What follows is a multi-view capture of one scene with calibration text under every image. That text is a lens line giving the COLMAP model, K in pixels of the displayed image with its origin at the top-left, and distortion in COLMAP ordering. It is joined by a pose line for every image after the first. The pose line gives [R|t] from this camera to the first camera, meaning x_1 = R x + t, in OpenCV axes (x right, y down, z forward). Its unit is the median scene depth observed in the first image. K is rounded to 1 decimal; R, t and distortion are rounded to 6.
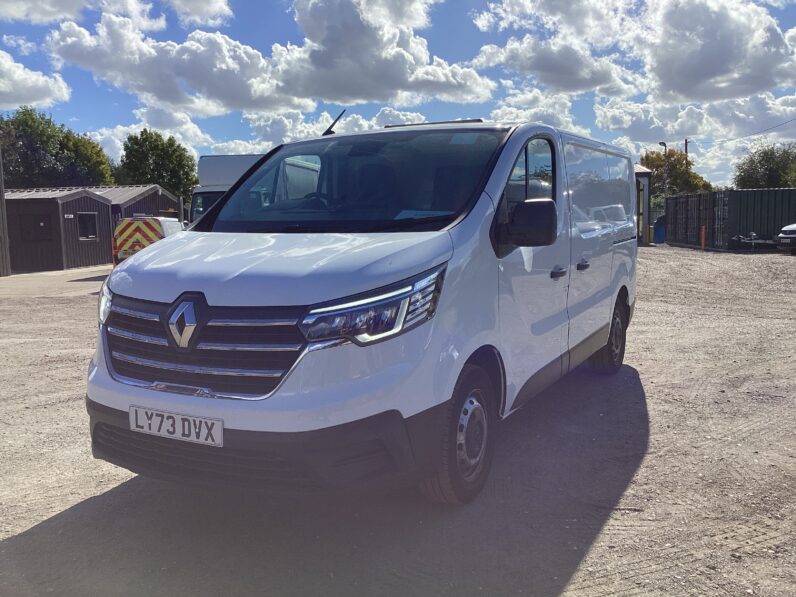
lens RADIAL K [[705.6, 0, 398.0], [0, 705.6, 298.5], [0, 0, 1]] dist [0.093521, -0.157993]
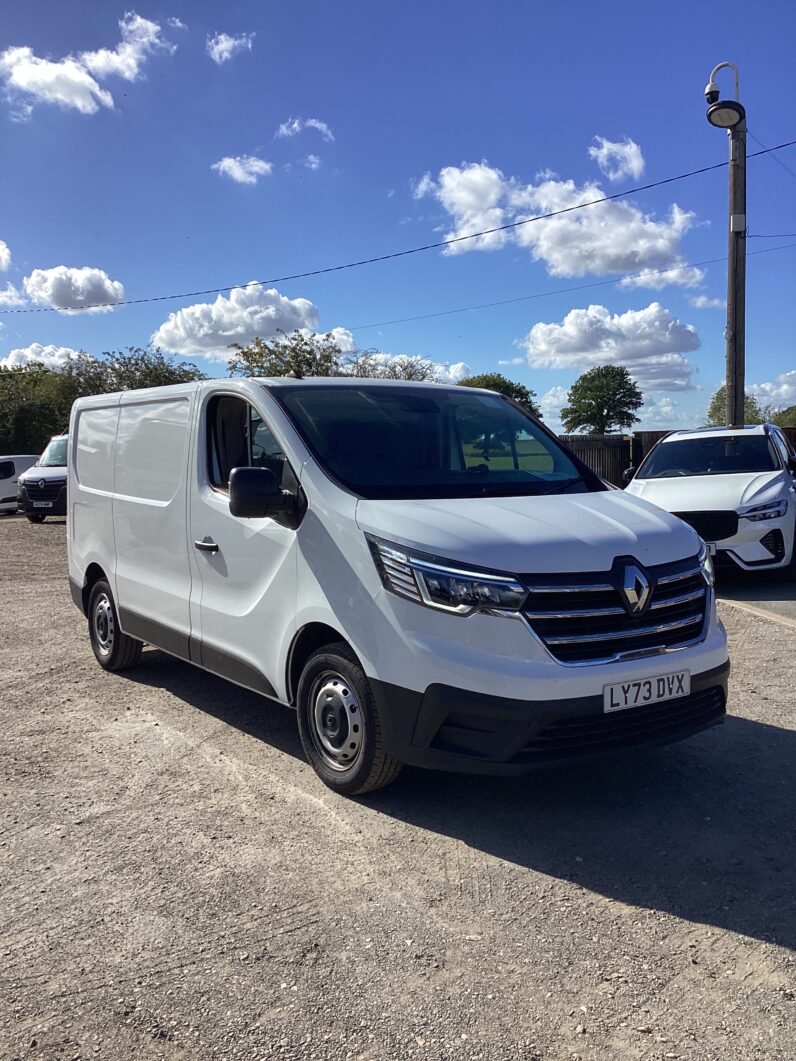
lens RADIAL K [[940.5, 0, 398.0], [0, 940.5, 530.5], [0, 0, 1]] dist [0.093521, -0.157993]
pose [[0.462628, -0.068265, 0.883920, -1.643741], [0.102896, 0.994427, 0.022945, -0.110491], [-0.880561, 0.080337, 0.467074, 0.678723]]
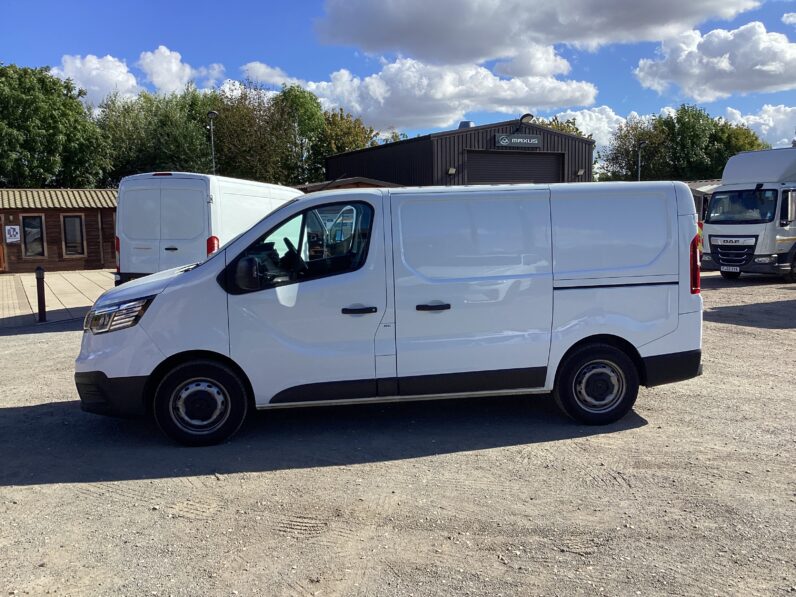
lens RADIAL K [[705.6, 0, 398.0], [0, 705.6, 298.5], [0, 0, 1]] dist [0.093521, -0.157993]
pose [[0.531903, 0.084377, -0.842591, 1.502792], [-0.075053, 0.995805, 0.052341, -0.145430], [0.843473, 0.035399, 0.536004, 0.455750]]
